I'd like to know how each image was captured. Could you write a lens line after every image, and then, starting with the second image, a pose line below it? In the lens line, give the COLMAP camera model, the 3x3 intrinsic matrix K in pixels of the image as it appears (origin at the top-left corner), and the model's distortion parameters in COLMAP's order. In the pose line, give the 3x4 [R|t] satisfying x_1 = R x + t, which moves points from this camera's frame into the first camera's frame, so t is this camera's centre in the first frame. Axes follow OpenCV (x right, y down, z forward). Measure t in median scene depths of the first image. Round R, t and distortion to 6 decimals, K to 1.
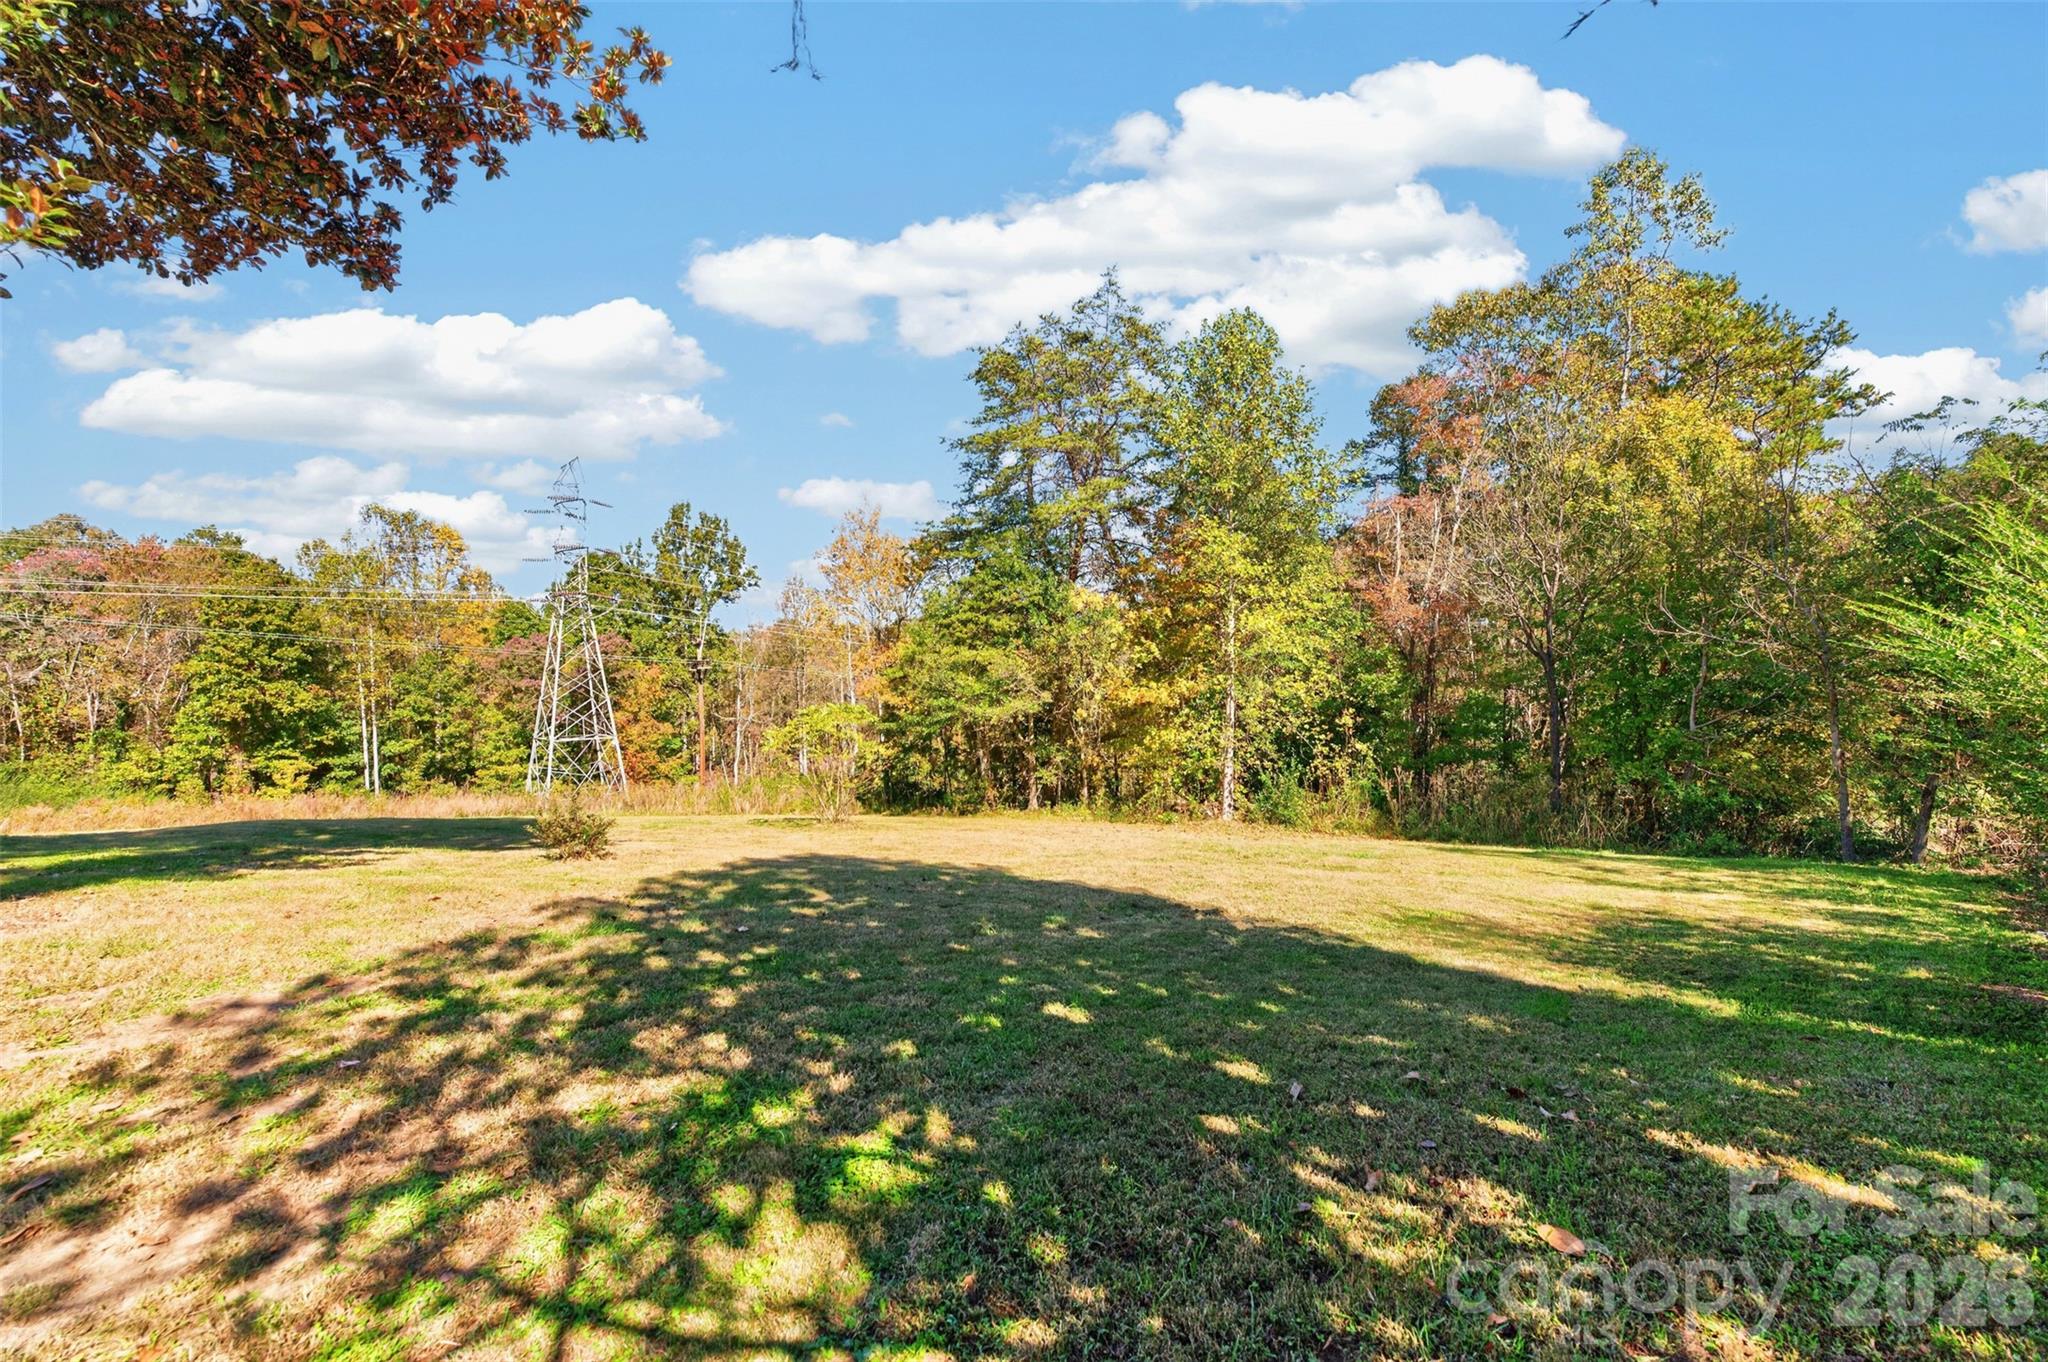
lens RADIAL K [[811.0, 0, 1022.4], [0, 811.0, 684.3], [0, 0, 1]] dist [0.001932, 0.000456]
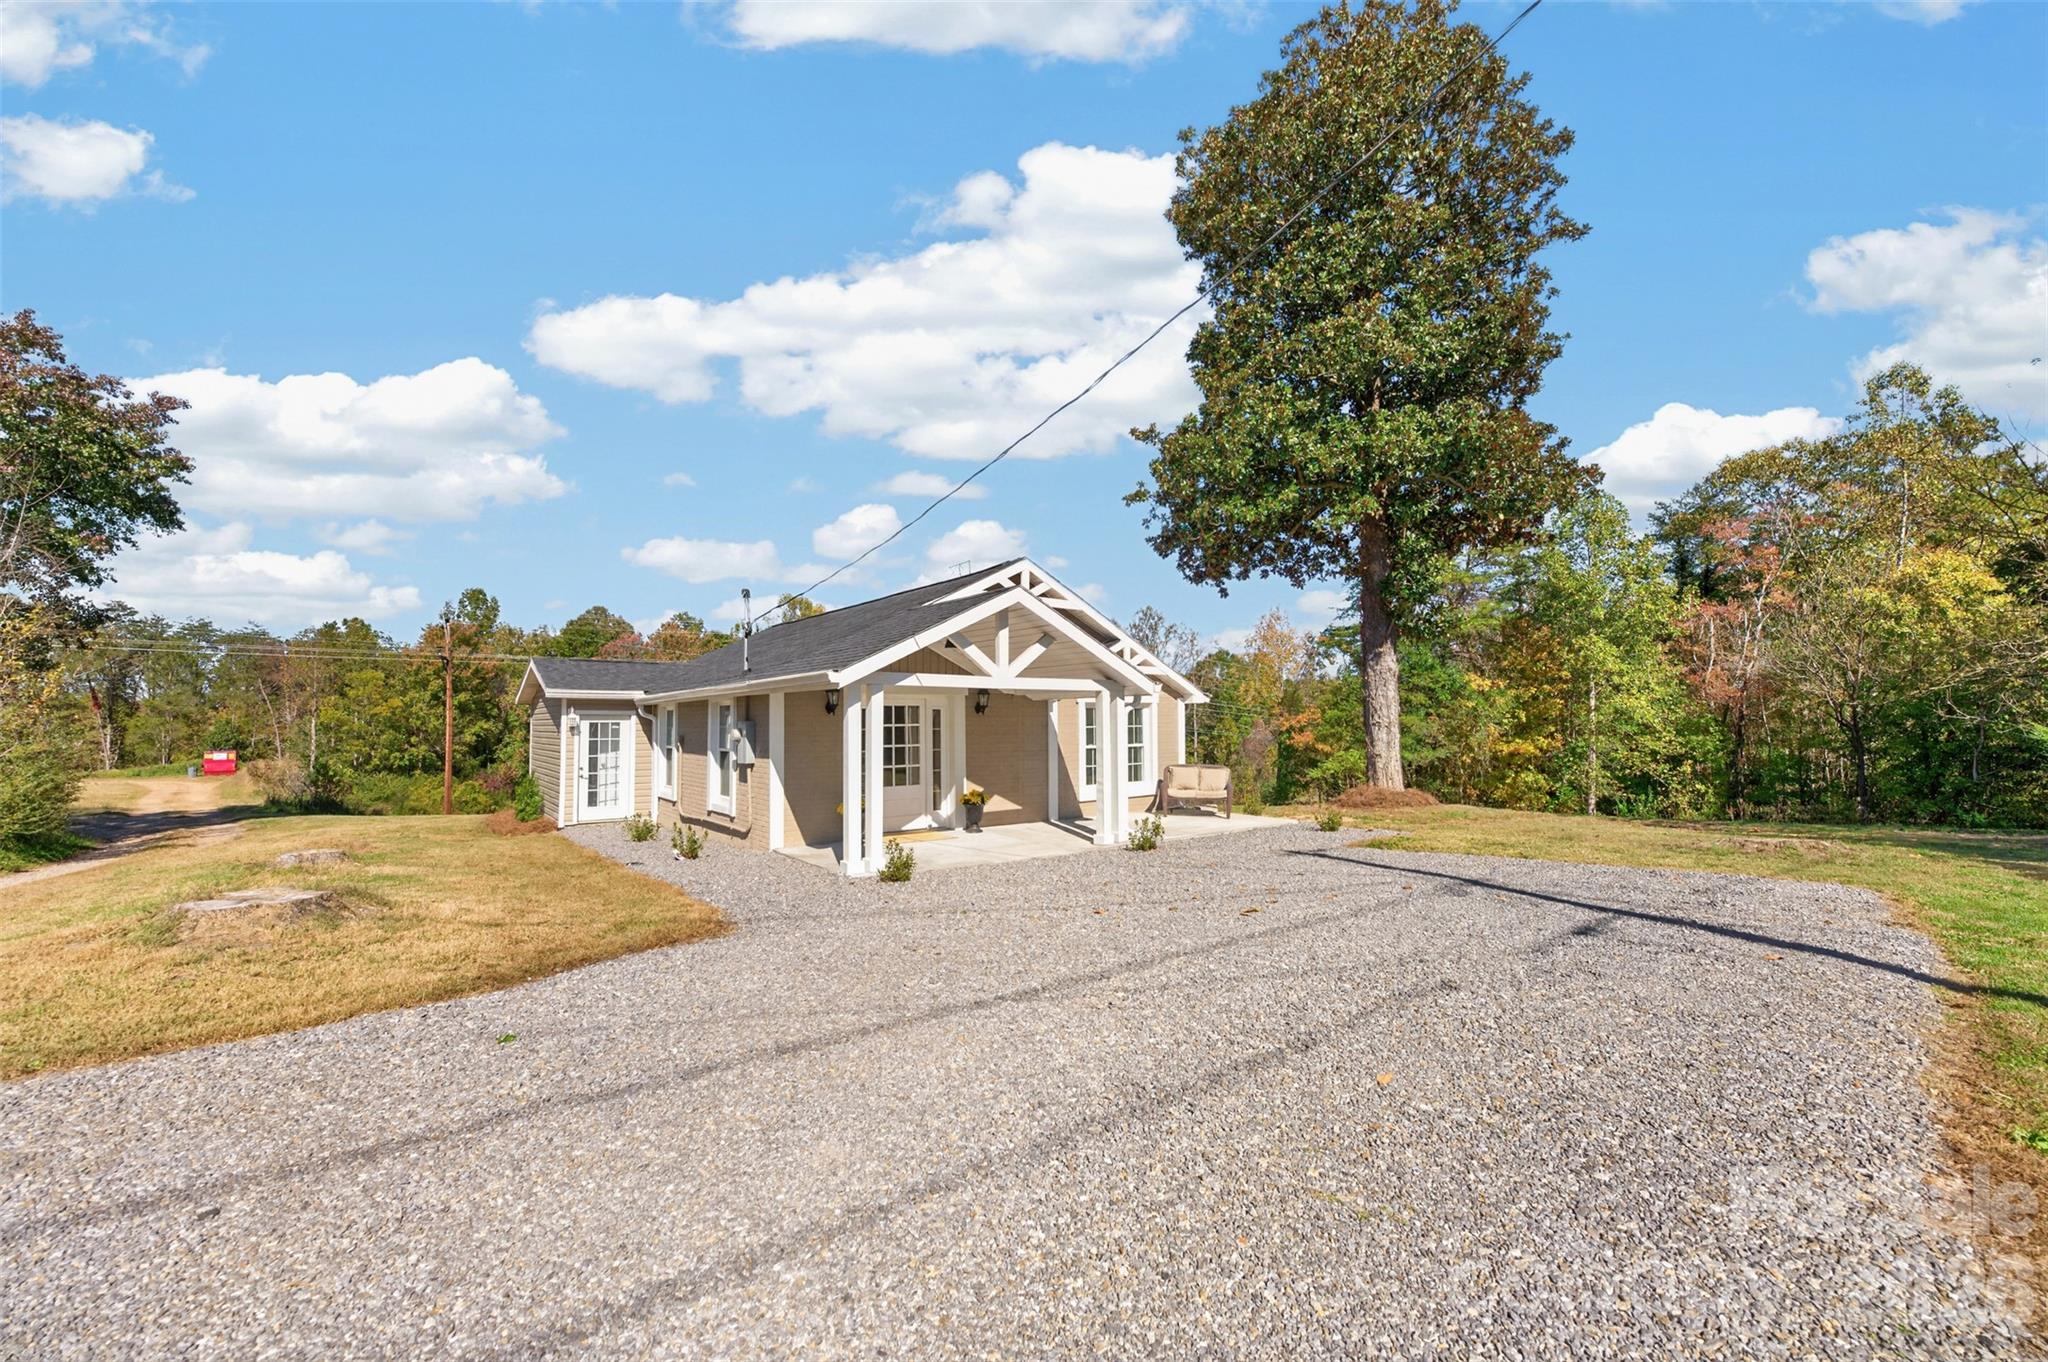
lens RADIAL K [[804.2, 0, 1027.0], [0, 804.2, 685.1], [0, 0, 1]] dist [-0.002832, 0.002756]
pose [[0.984140, 0.005159, -0.177319, -0.564880], [-0.016313, 0.997974, -0.061504, 0.004674], [0.176642, 0.063421, 0.982230, -0.693392]]
